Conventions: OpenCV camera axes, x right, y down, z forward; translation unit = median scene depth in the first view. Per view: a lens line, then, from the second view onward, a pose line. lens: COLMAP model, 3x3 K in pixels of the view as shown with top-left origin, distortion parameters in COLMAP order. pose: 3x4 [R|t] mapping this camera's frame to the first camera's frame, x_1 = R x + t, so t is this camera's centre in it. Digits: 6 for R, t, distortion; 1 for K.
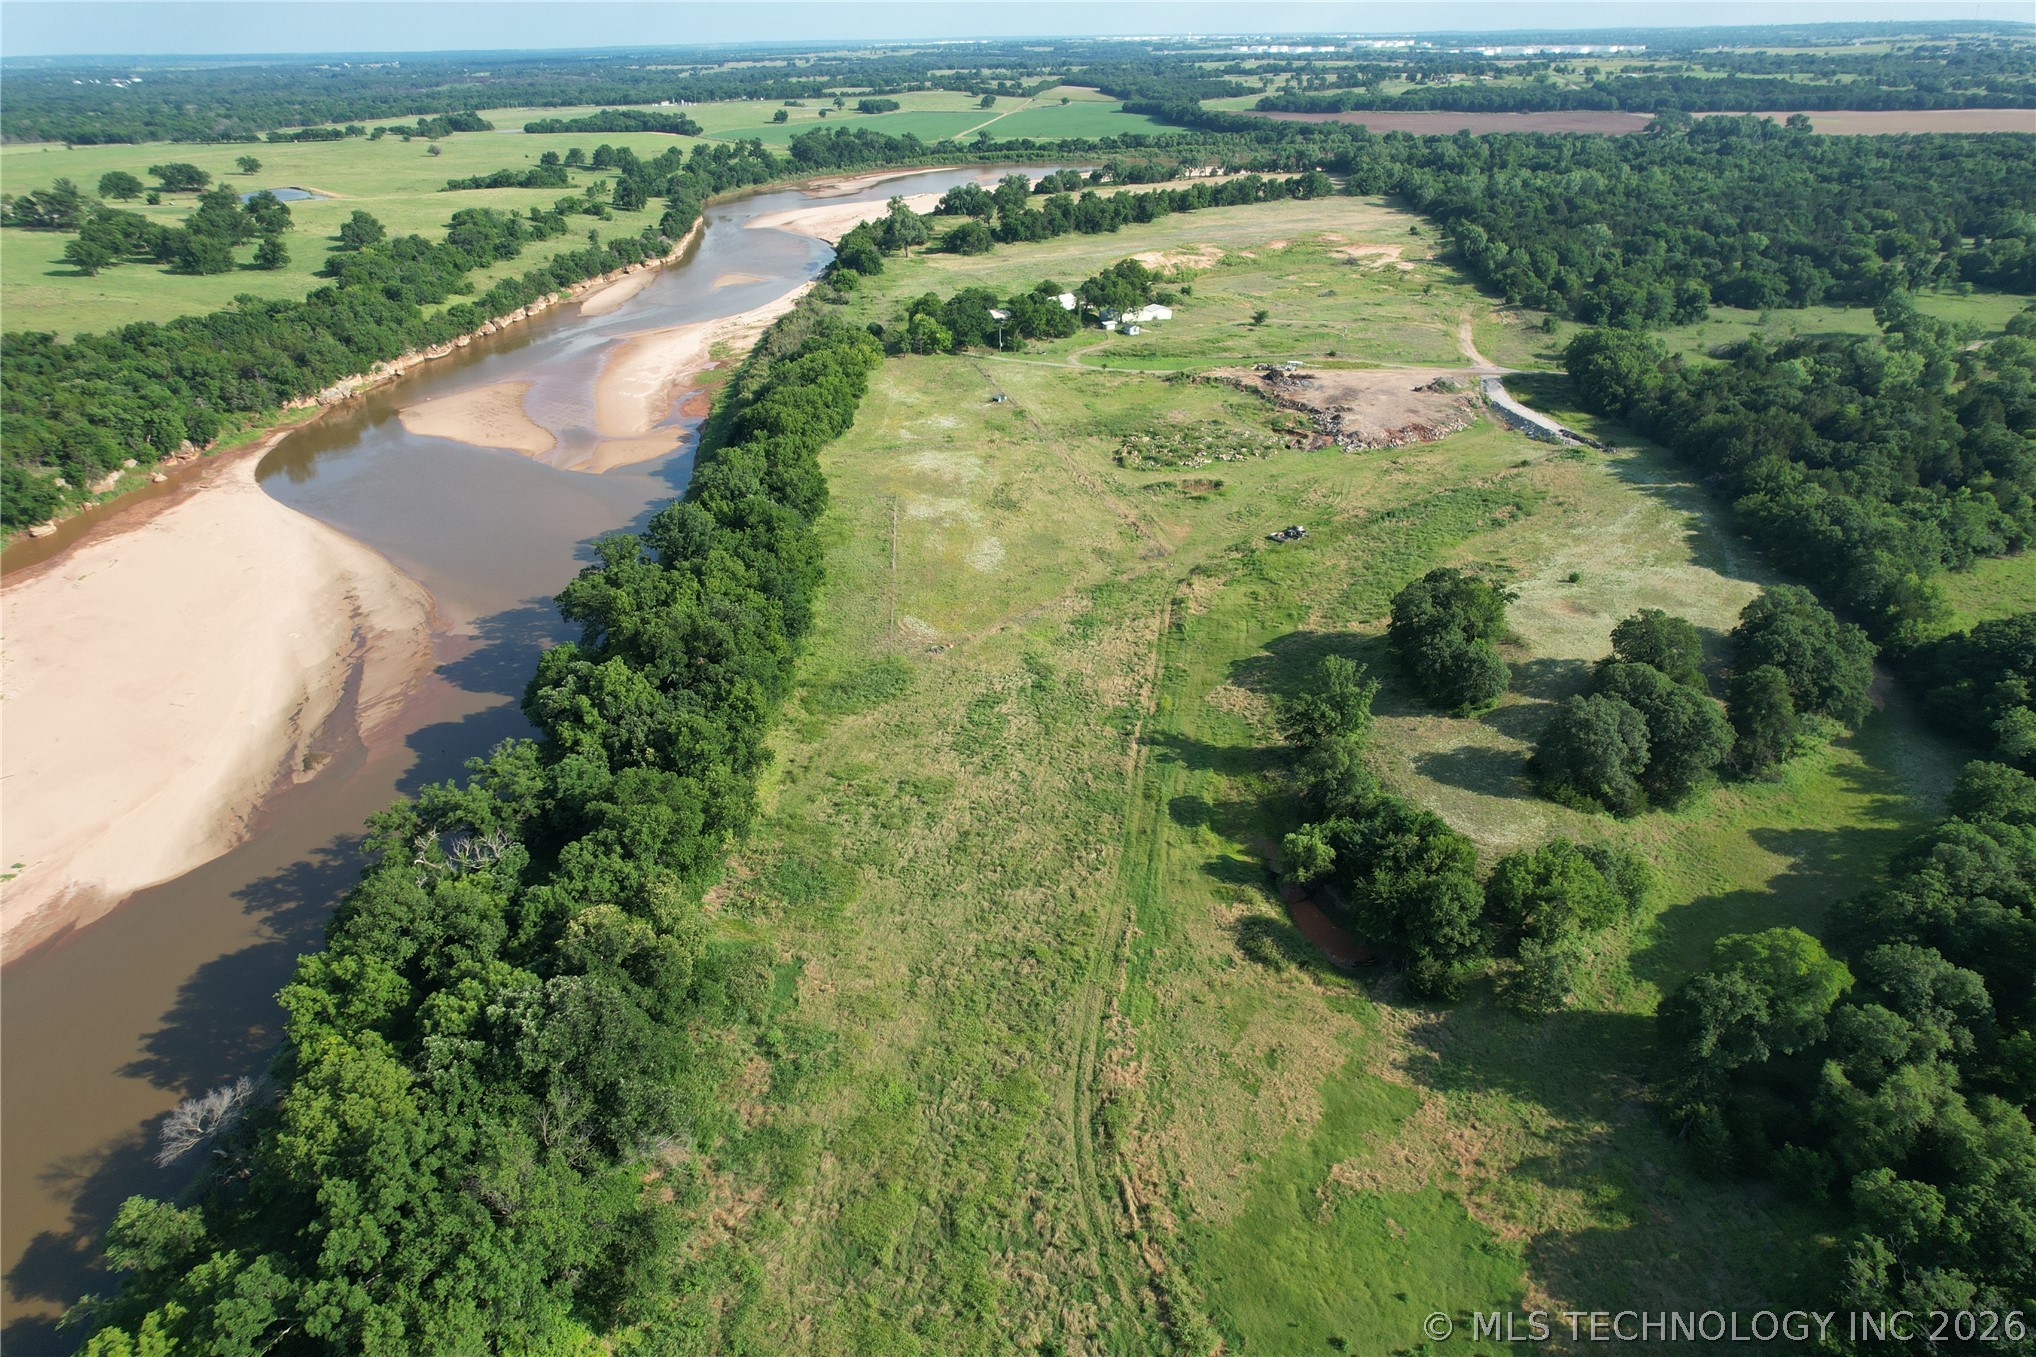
lens RADIAL K [[1304.4, 0, 1005.0], [0, 1304.4, 678.8], [0, 0, 1]] dist [-0.092290, 0.095164]
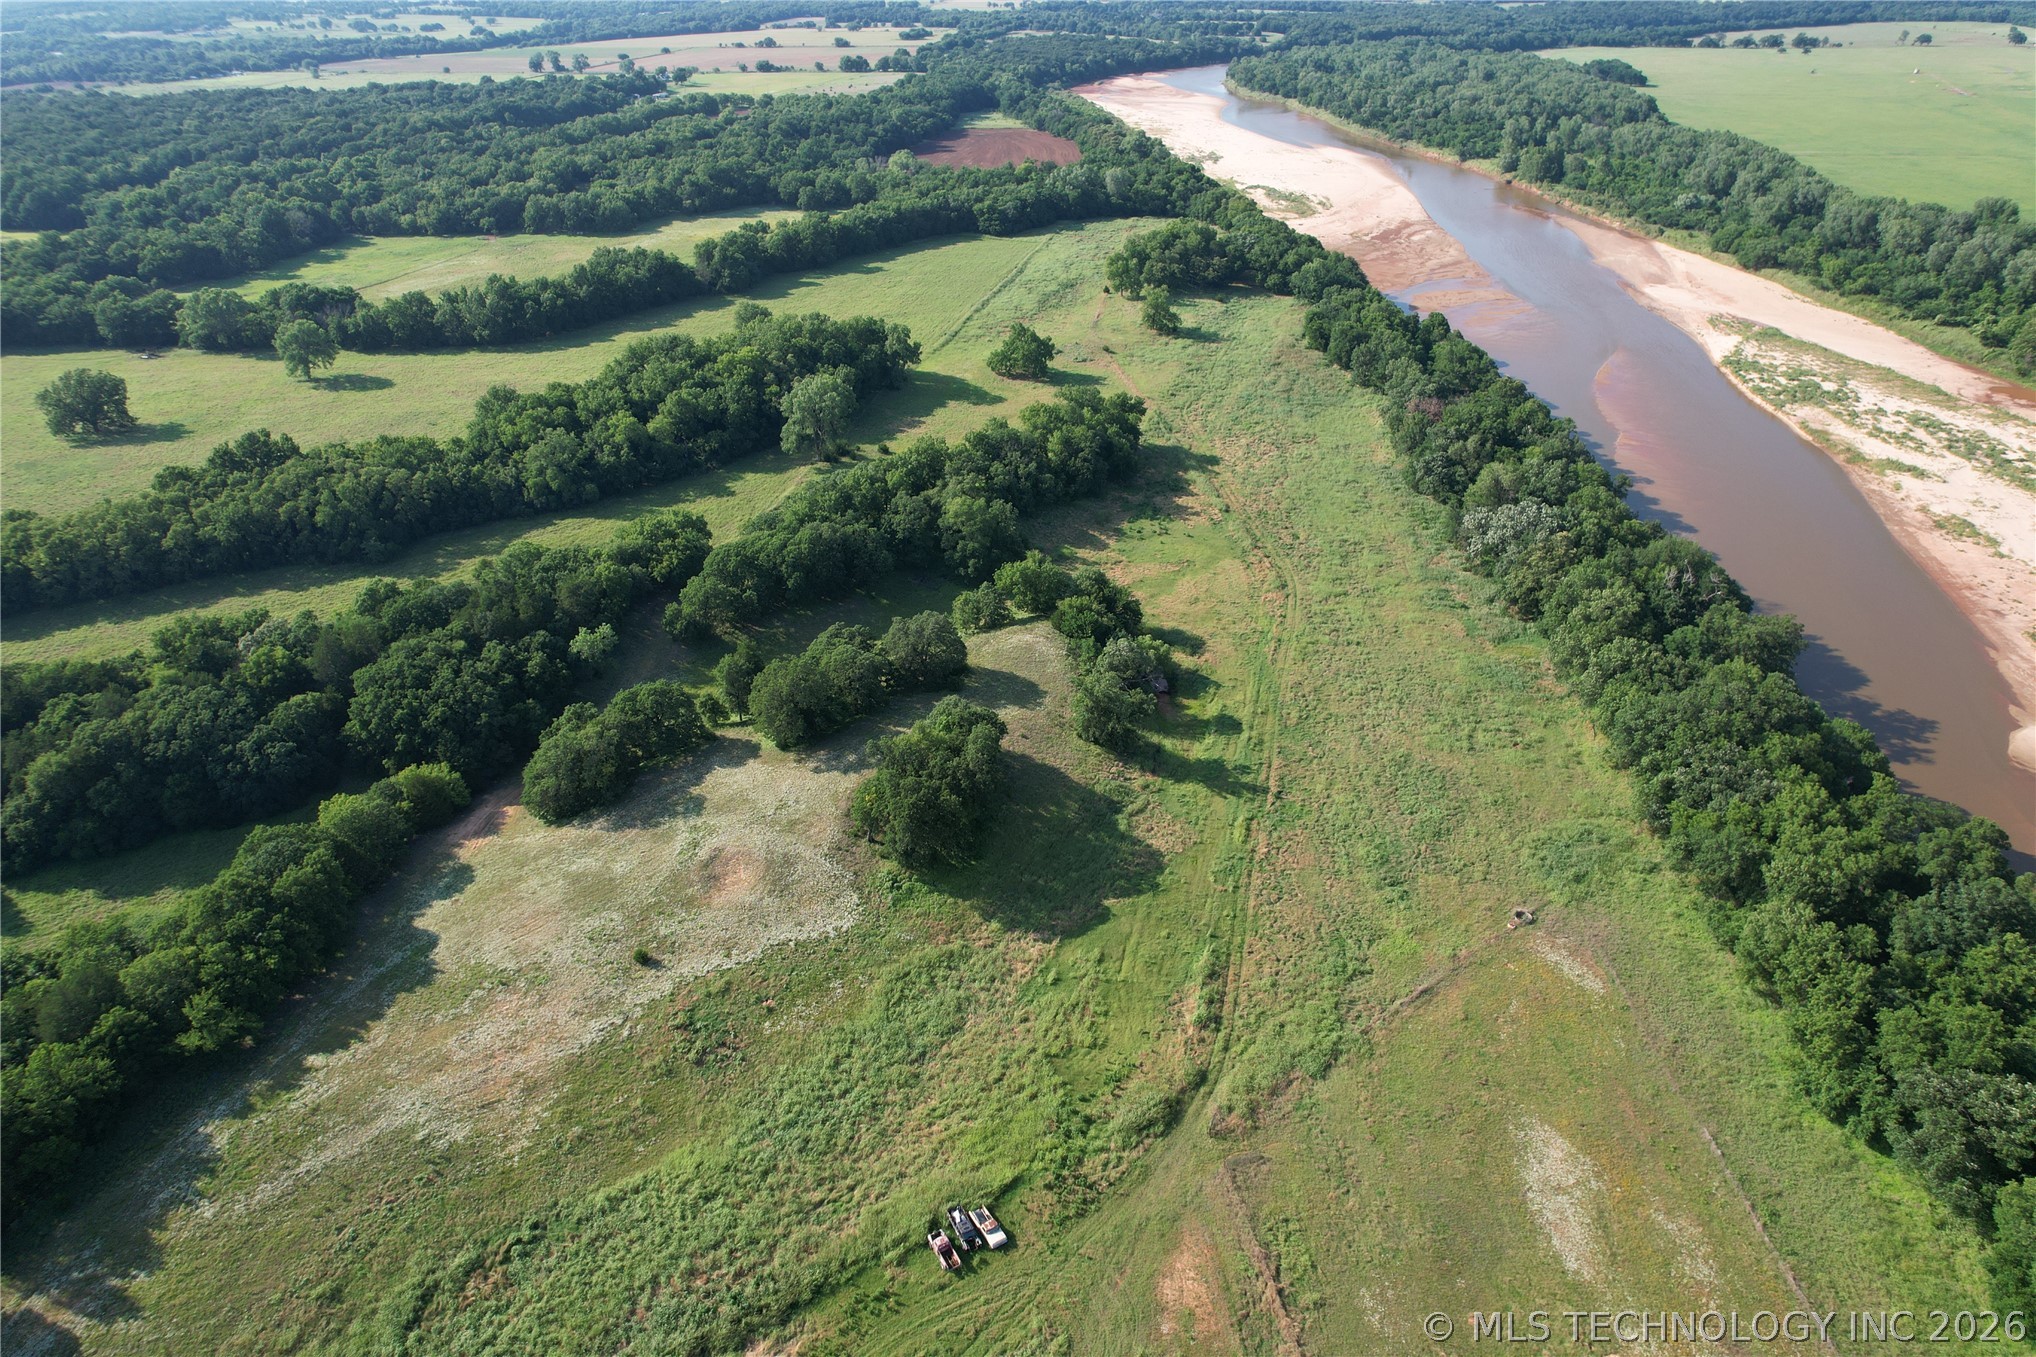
lens RADIAL K [[1299.3, 0, 1011.1], [0, 1299.3, 691.7], [0, 0, 1]] dist [-0.085730, 0.080357]
pose [[-0.997235, -0.011956, 0.073341, 0.063839], [0.054831, 0.547756, 0.834839, -0.239976], [-0.050155, 0.836552, -0.545586, 0.412708]]
